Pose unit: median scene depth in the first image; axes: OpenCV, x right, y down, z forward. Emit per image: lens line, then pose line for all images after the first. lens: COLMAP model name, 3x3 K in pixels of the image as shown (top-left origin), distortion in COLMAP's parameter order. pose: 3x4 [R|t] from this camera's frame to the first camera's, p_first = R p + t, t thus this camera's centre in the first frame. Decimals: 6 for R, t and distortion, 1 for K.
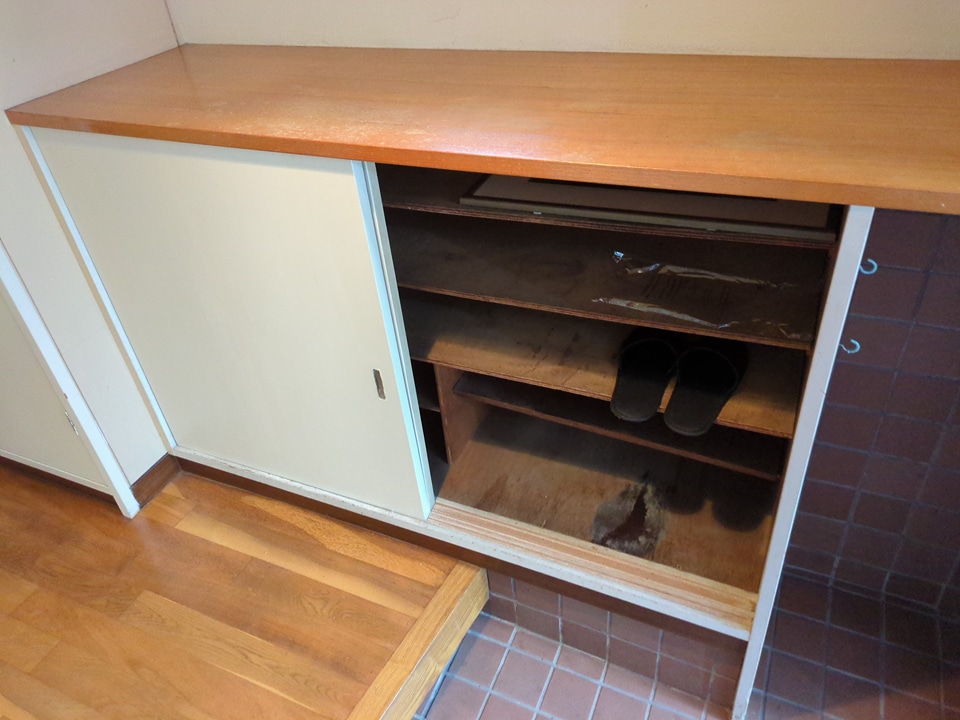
lens RADIAL K [[712.7, 0, 478.1], [0, 712.7, 357.8], [0, 0, 1]] dist [0.011046, 0.002377]
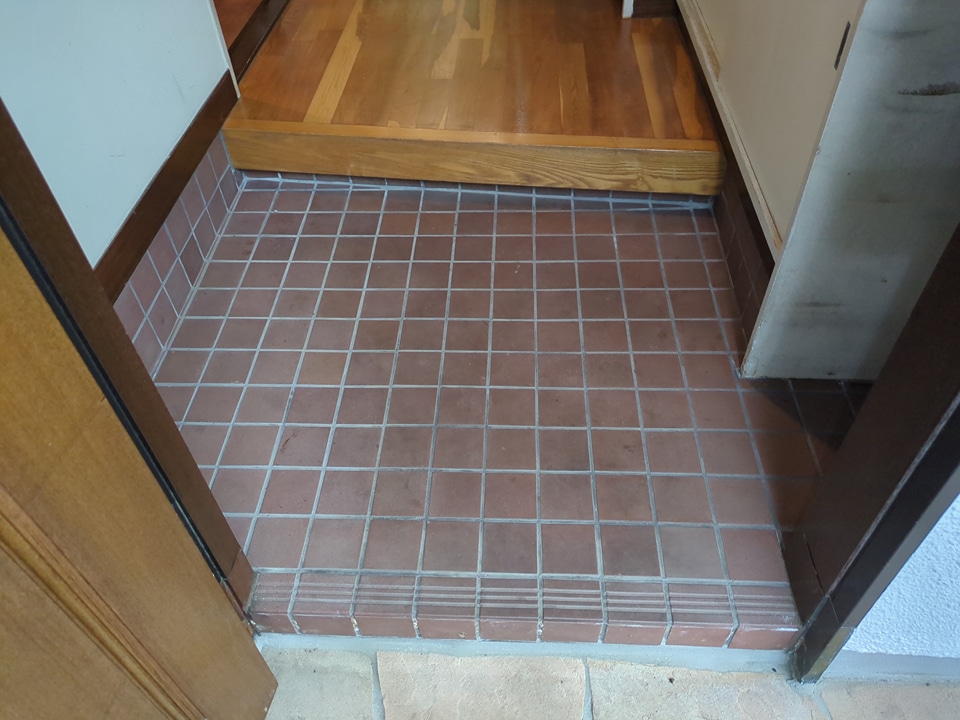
lens RADIAL K [[712.7, 0, 479.3], [0, 712.7, 360.4], [0, 0, 1]] dist [0.011046, 0.002377]
pose [[0.377186, 0.716272, -0.587099, 0.783457], [-0.543422, 0.684492, 0.485967, 0.177667], [0.749949, 0.135743, 0.647419, -0.008938]]
